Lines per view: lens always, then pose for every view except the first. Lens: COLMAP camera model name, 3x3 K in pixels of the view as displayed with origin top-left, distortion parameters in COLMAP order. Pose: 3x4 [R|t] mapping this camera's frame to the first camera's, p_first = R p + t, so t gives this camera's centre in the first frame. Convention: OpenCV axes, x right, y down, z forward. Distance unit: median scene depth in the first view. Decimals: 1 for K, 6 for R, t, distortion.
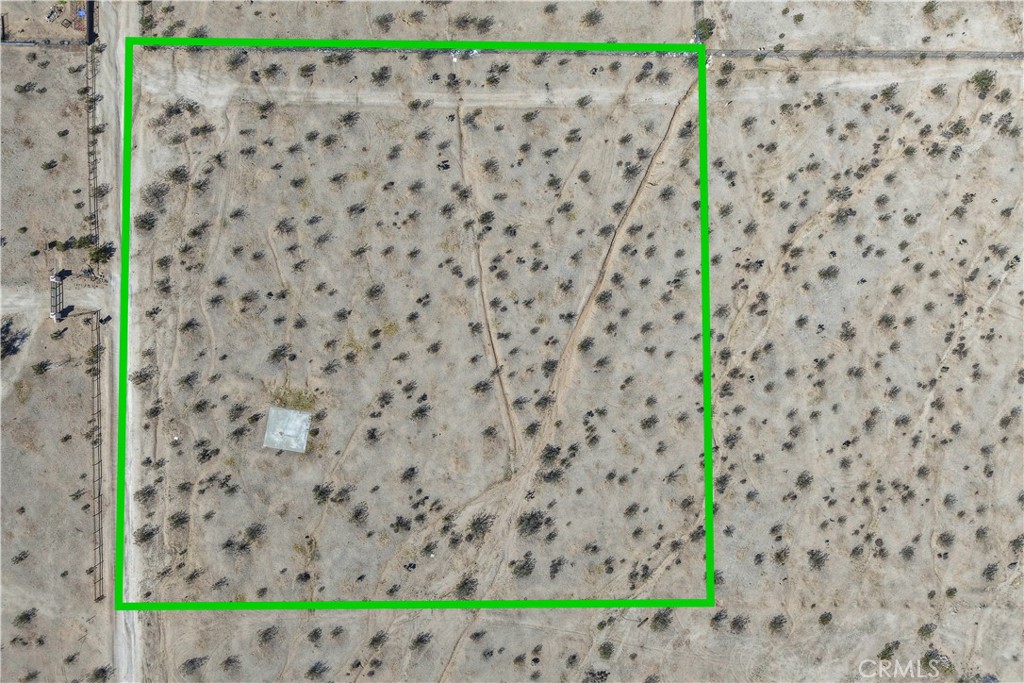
lens RADIAL K [[803.7, 0, 515.9], [0, 803.7, 336.7], [0, 0, 1]] dist [0.072027, -0.114891]
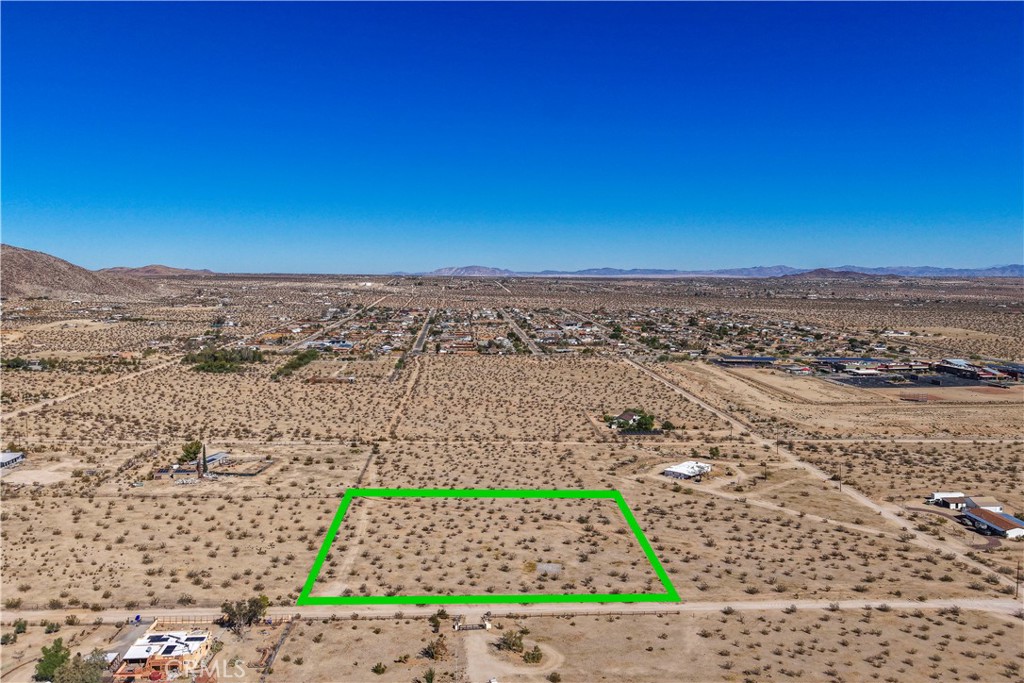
lens RADIAL K [[803.7, 0, 509.9], [0, 803.7, 336.2], [0, 0, 1]] dist [0.072027, -0.114891]
pose [[-0.066208, -0.103462, 0.992427, -1.873473], [0.997532, 0.016457, 0.068264, -0.087063], [-0.023395, 0.994497, 0.102117, 0.355160]]
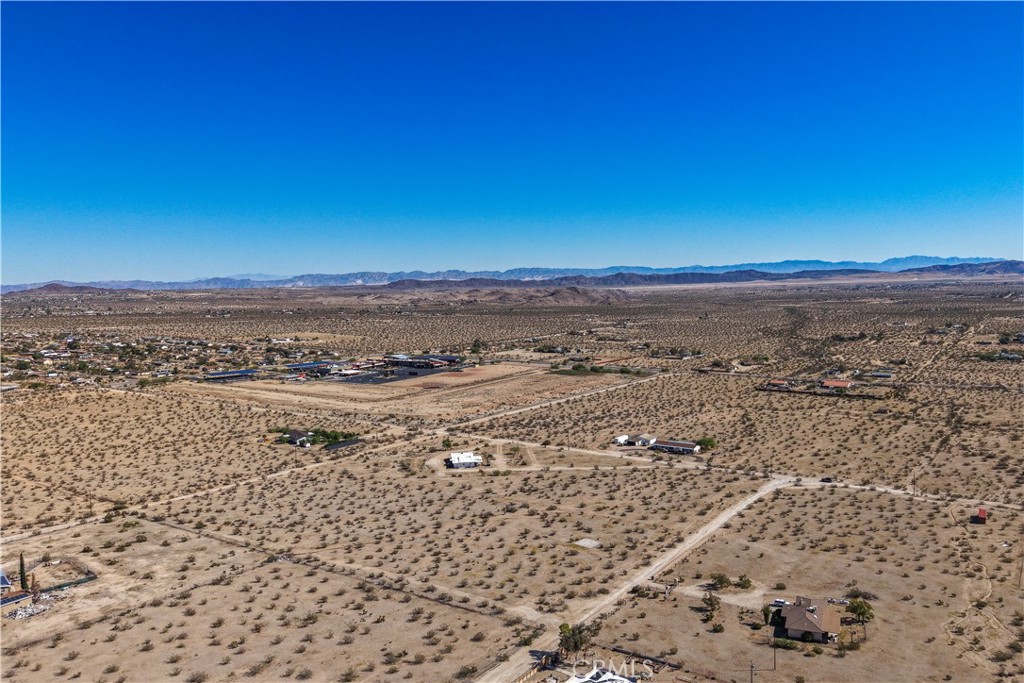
lens RADIAL K [[803.7, 0, 511.7], [0, 803.7, 340.0], [0, 0, 1]] dist [0.072027, -0.114891]
pose [[-0.826595, -0.052201, 0.560371, -1.163499], [0.562605, -0.050611, 0.825175, -1.516907], [-0.014714, 0.997353, 0.071203, 0.392717]]
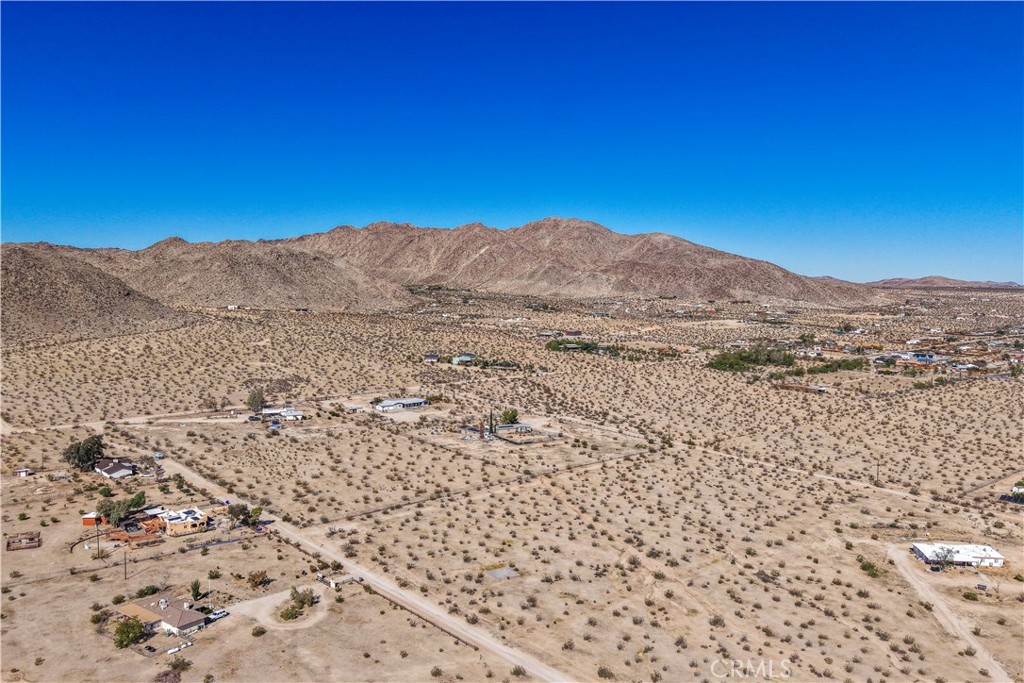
lens RADIAL K [[803.7, 0, 514.6], [0, 803.7, 344.1], [0, 0, 1]] dist [0.072027, -0.114891]
pose [[0.749660, -0.068538, 0.658265, -1.226852], [0.661779, 0.089147, -0.744380, 1.214769], [-0.007664, 0.993658, 0.112187, 0.401407]]
